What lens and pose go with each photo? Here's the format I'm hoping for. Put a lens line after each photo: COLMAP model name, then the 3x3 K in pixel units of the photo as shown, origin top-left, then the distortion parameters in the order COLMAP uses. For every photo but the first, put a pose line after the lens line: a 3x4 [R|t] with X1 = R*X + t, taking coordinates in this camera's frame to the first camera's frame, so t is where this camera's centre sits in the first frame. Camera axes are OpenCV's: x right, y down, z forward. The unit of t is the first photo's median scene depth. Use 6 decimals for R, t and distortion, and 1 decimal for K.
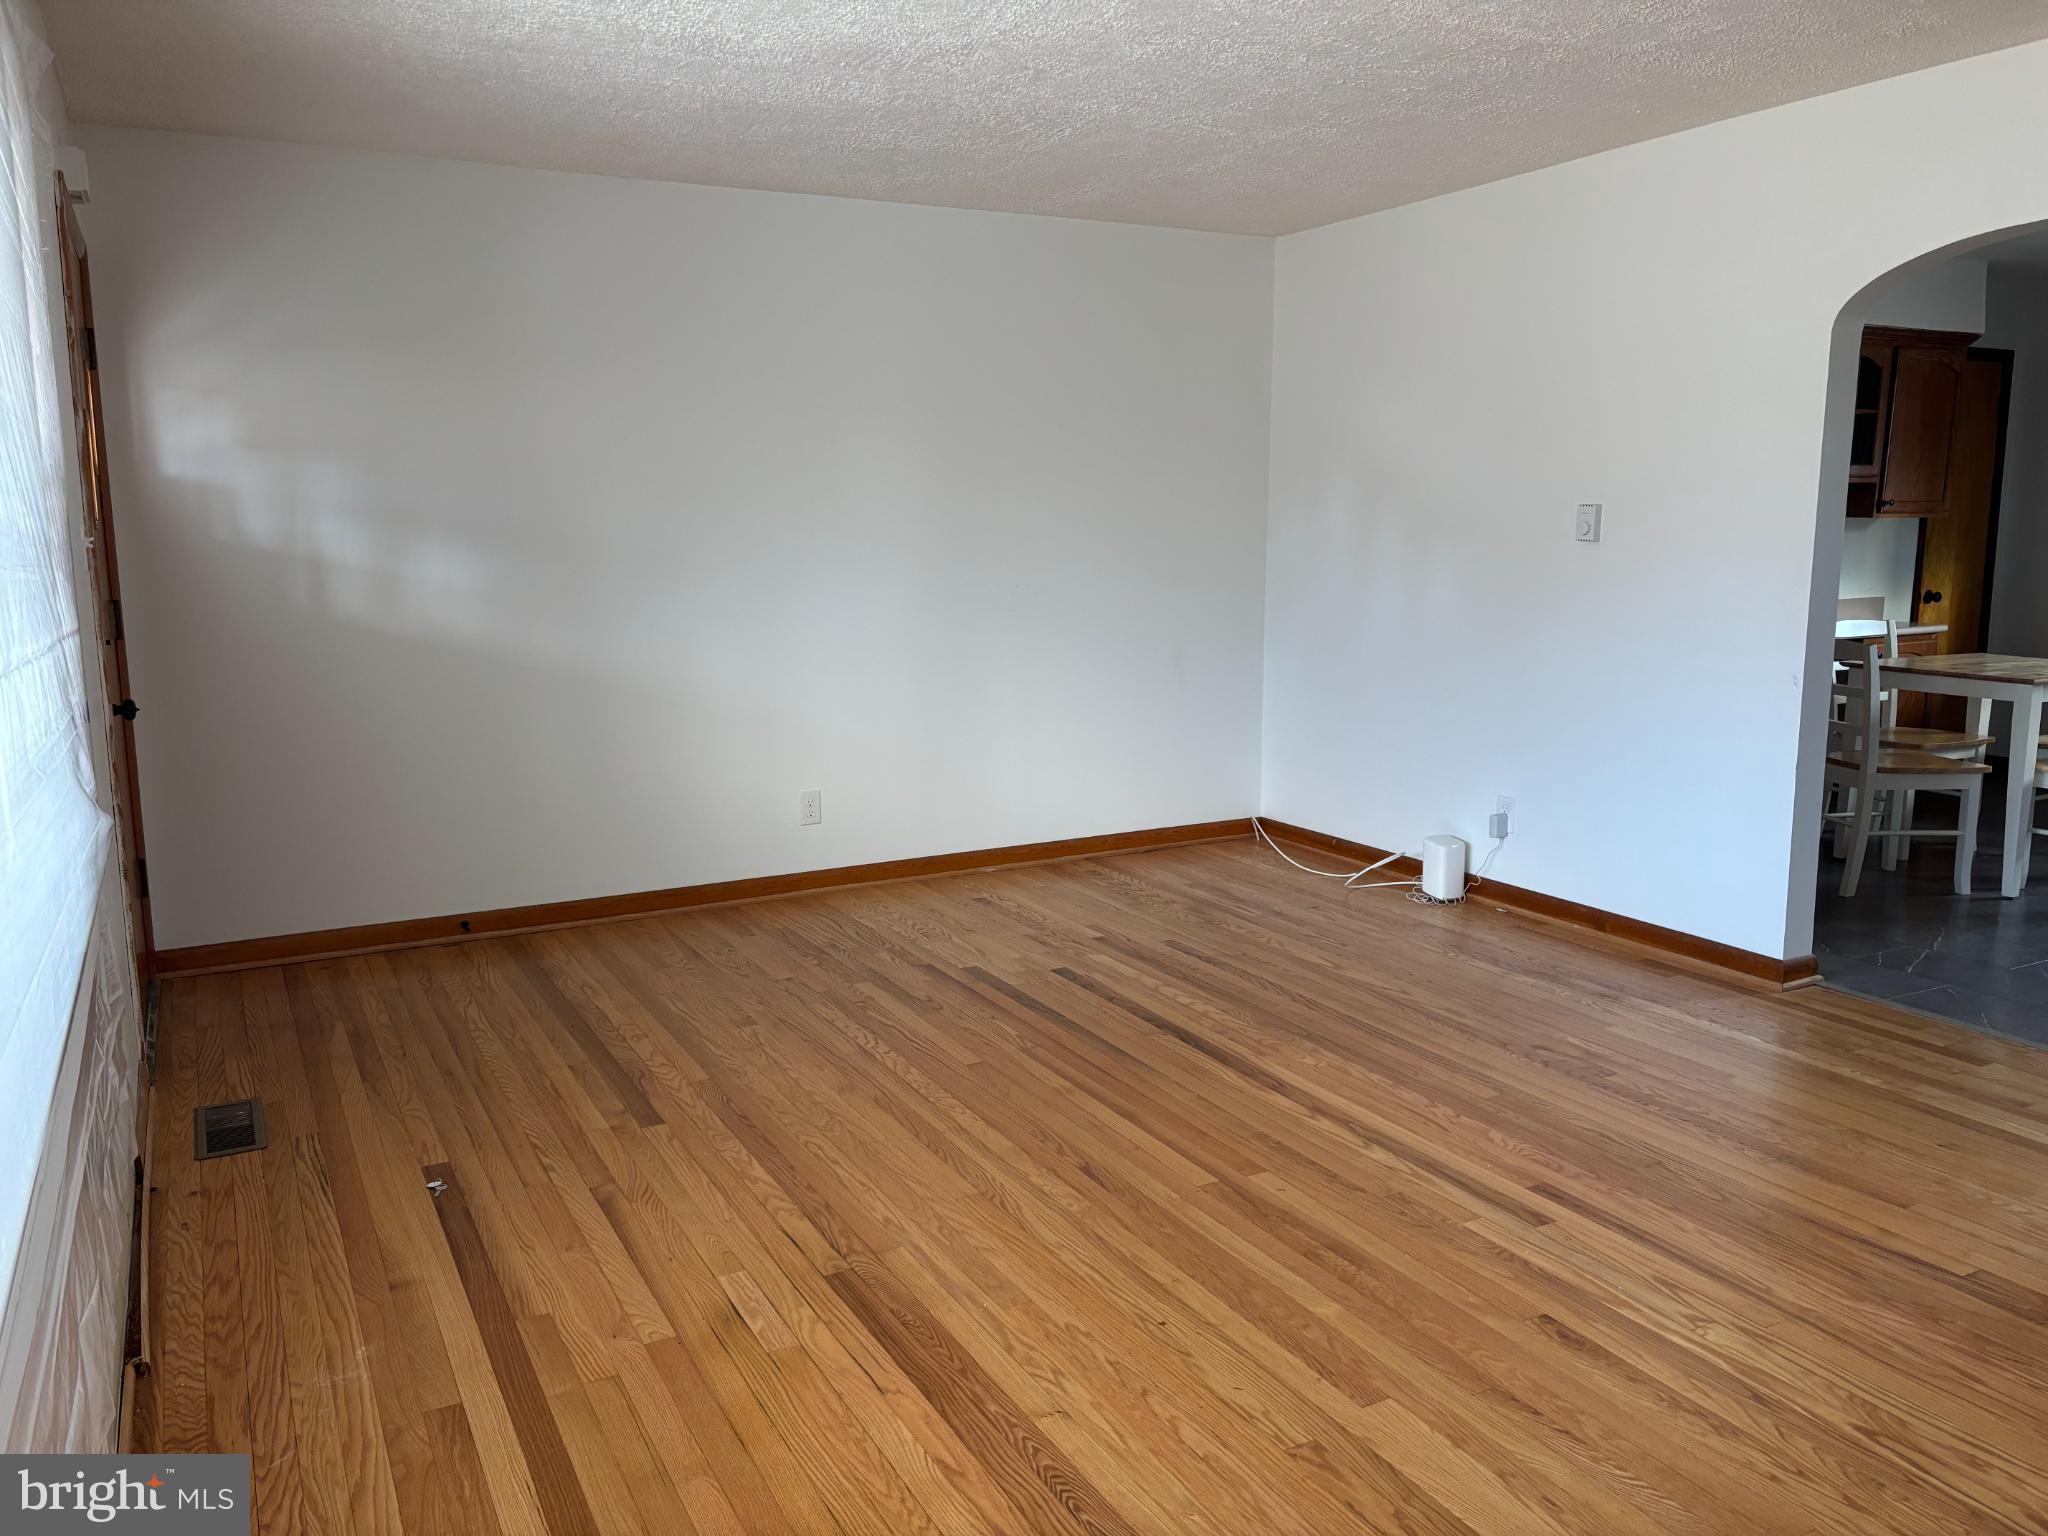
lens RADIAL K [[1539.7, 0, 1031.2], [0, 1539.7, 749.5], [0, 0, 1]] dist [0.073968, -0.073938]
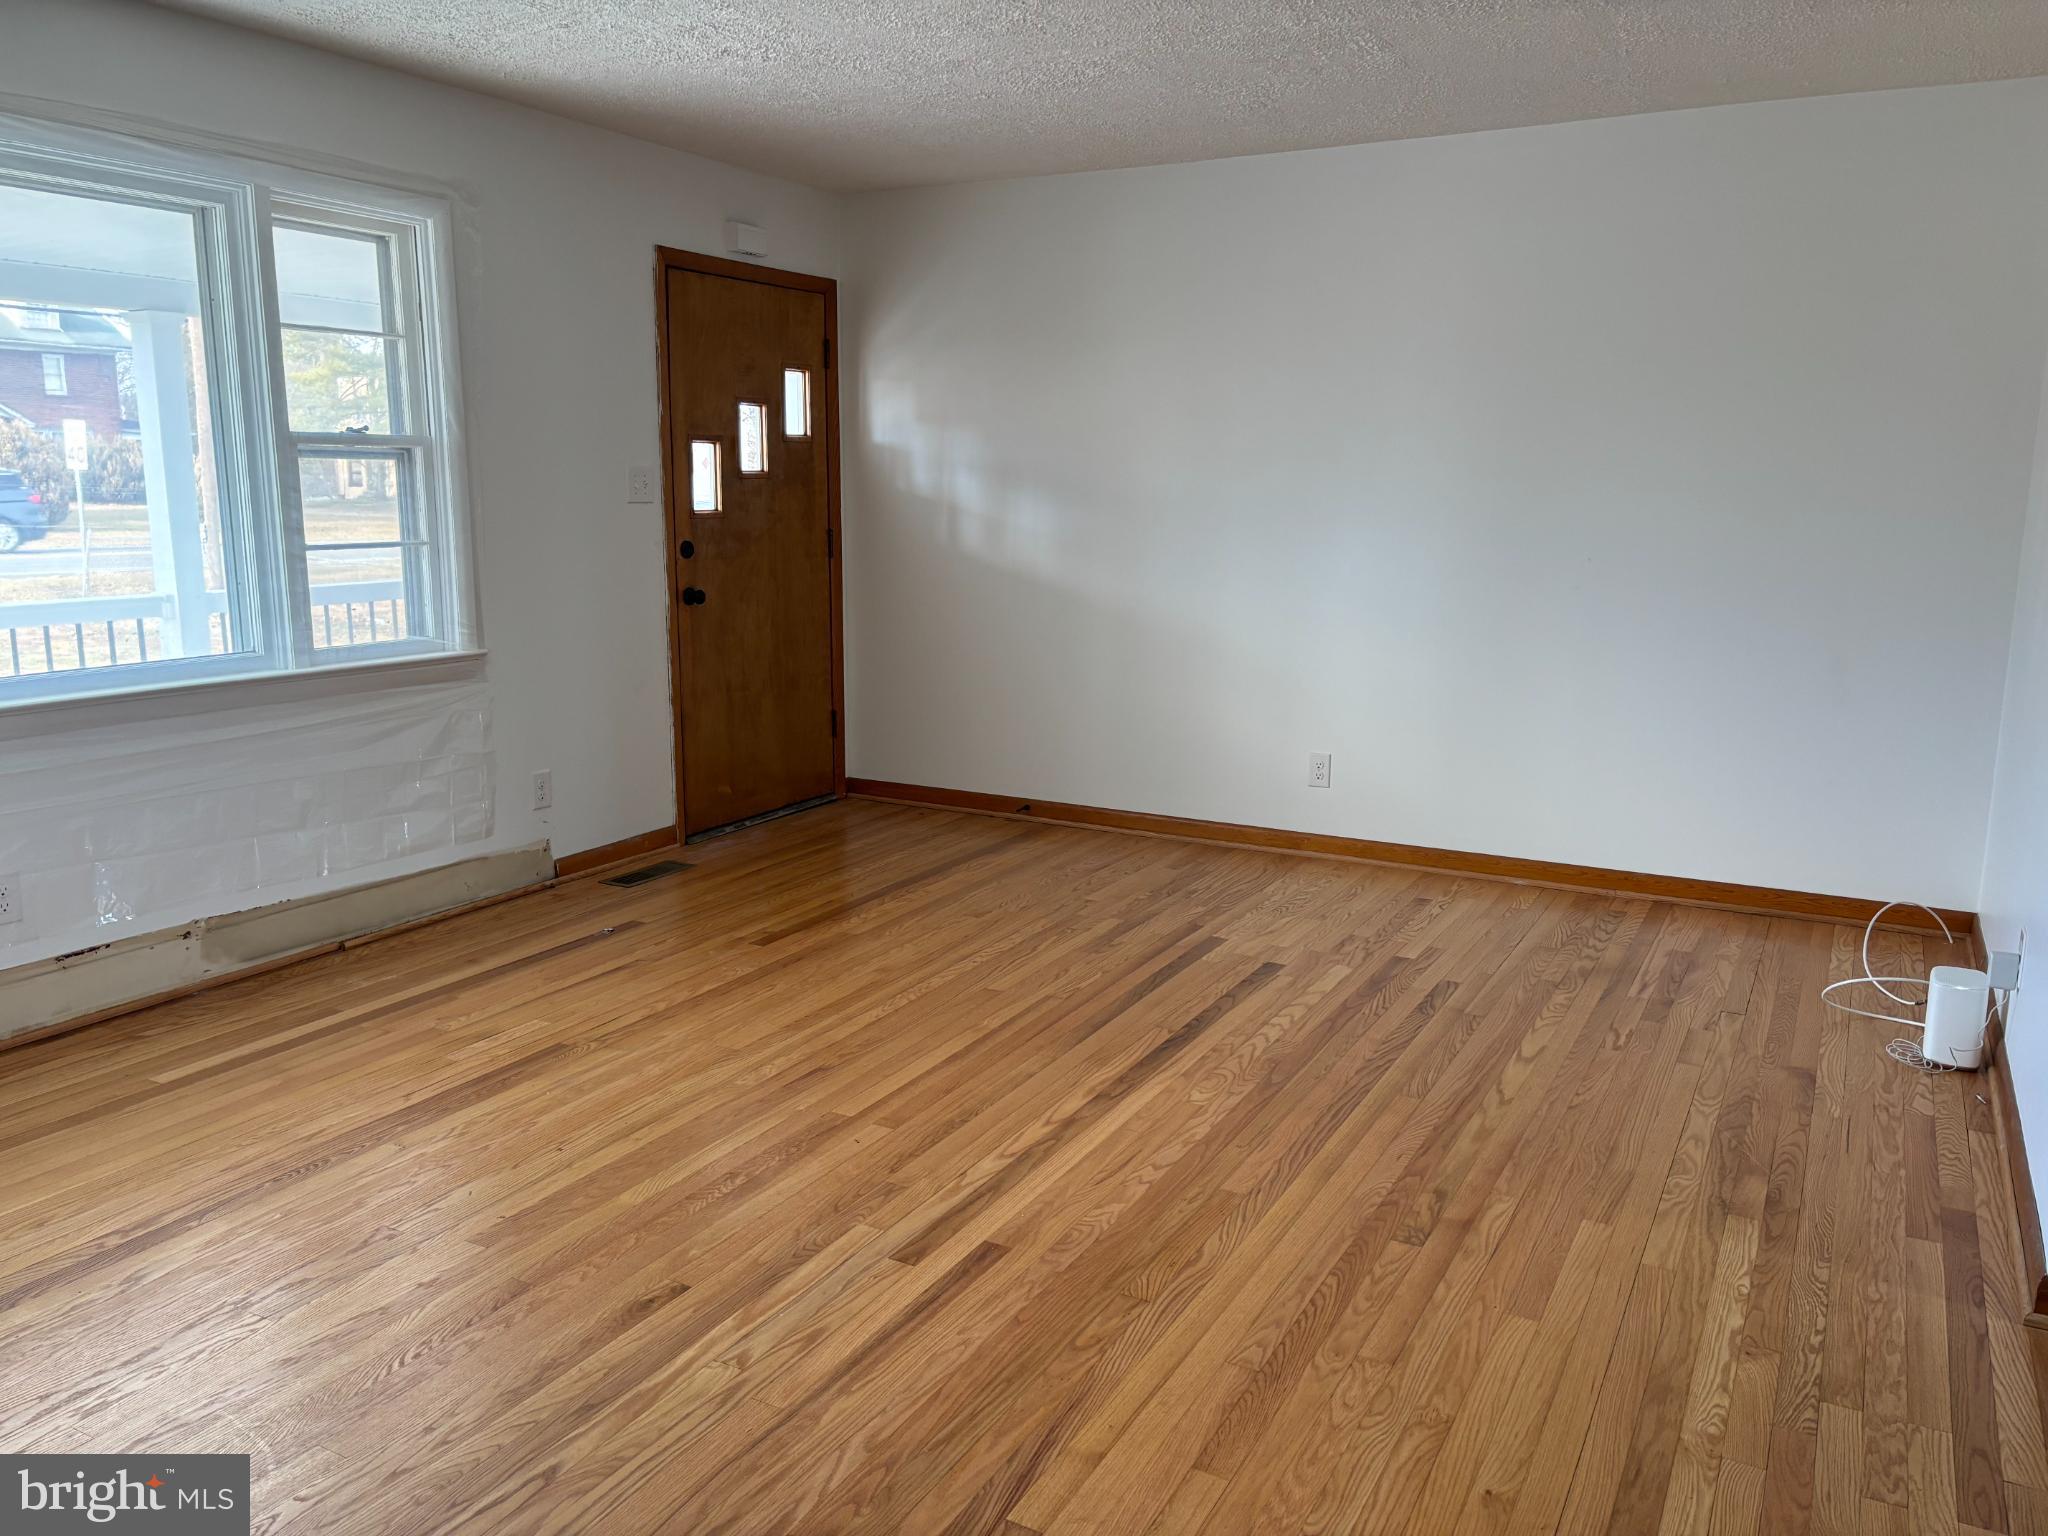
lens RADIAL K [[1539.7, 0, 1031.2], [0, 1539.7, 749.5], [0, 0, 1]] dist [0.073968, -0.073938]
pose [[0.548428, 0.158035, -0.821128, 0.879214], [-0.138456, 0.985586, 0.097213, -0.071749], [0.824656, 0.060376, 0.562403, 0.441428]]
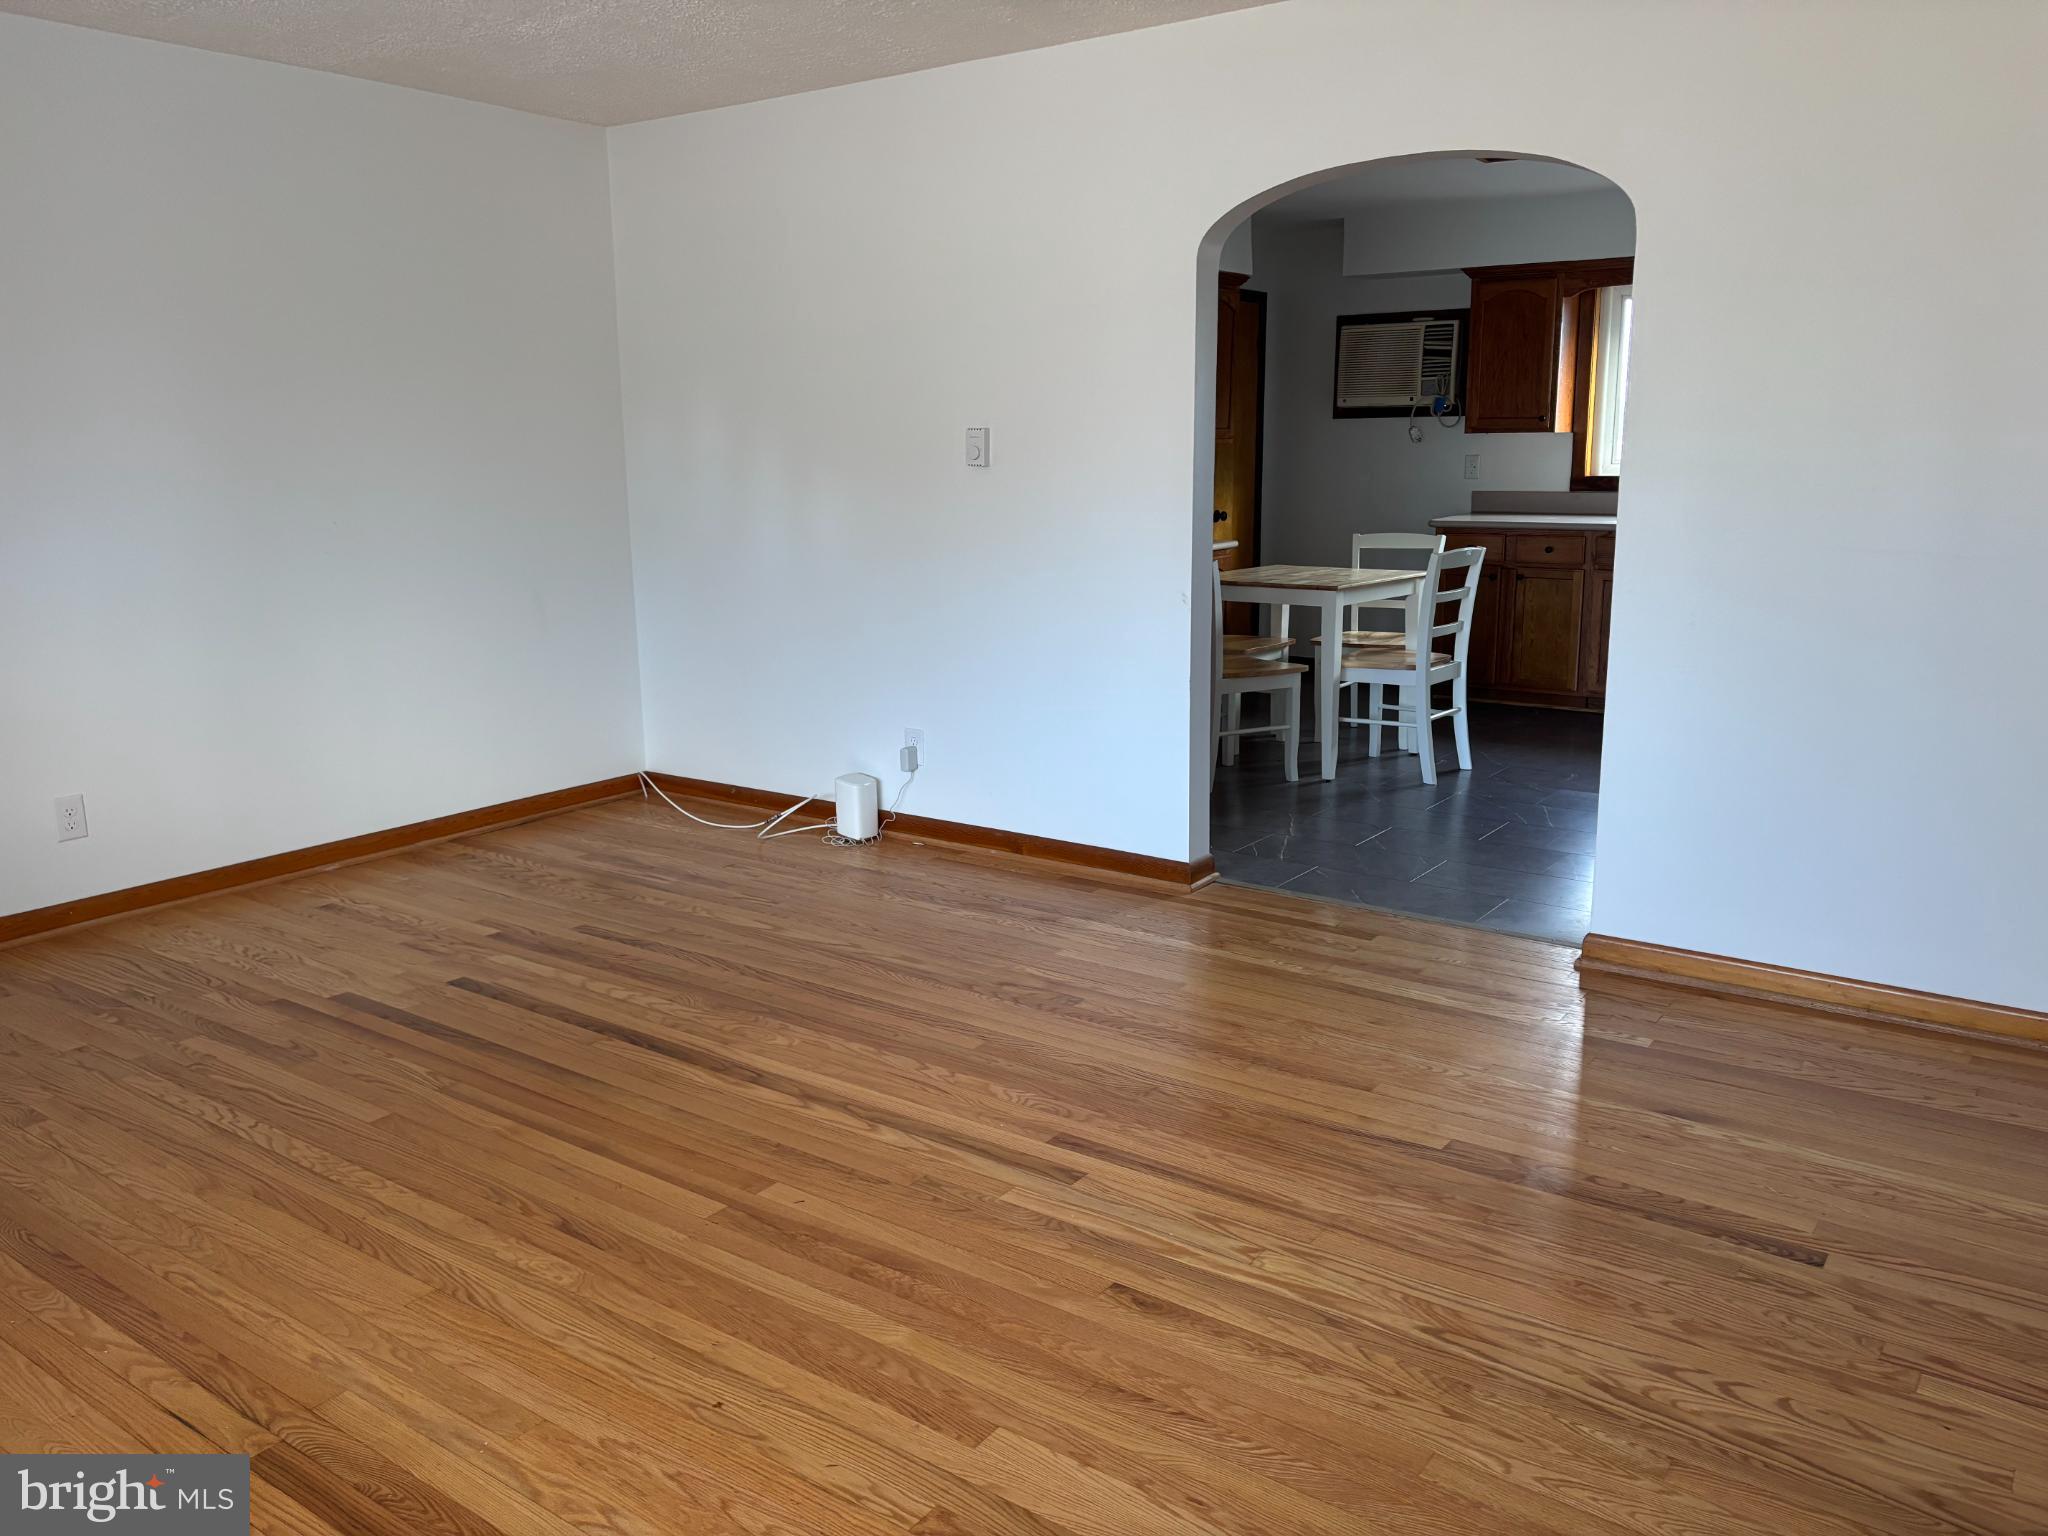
lens RADIAL K [[1539.7, 0, 1031.2], [0, 1539.7, 749.5], [0, 0, 1]] dist [0.073968, -0.073938]
pose [[0.899947, -0.090425, 0.426518, -0.064761], [0.071656, 0.995630, 0.059890, -0.014479], [-0.430070, -0.023335, 0.902494, 0.129881]]
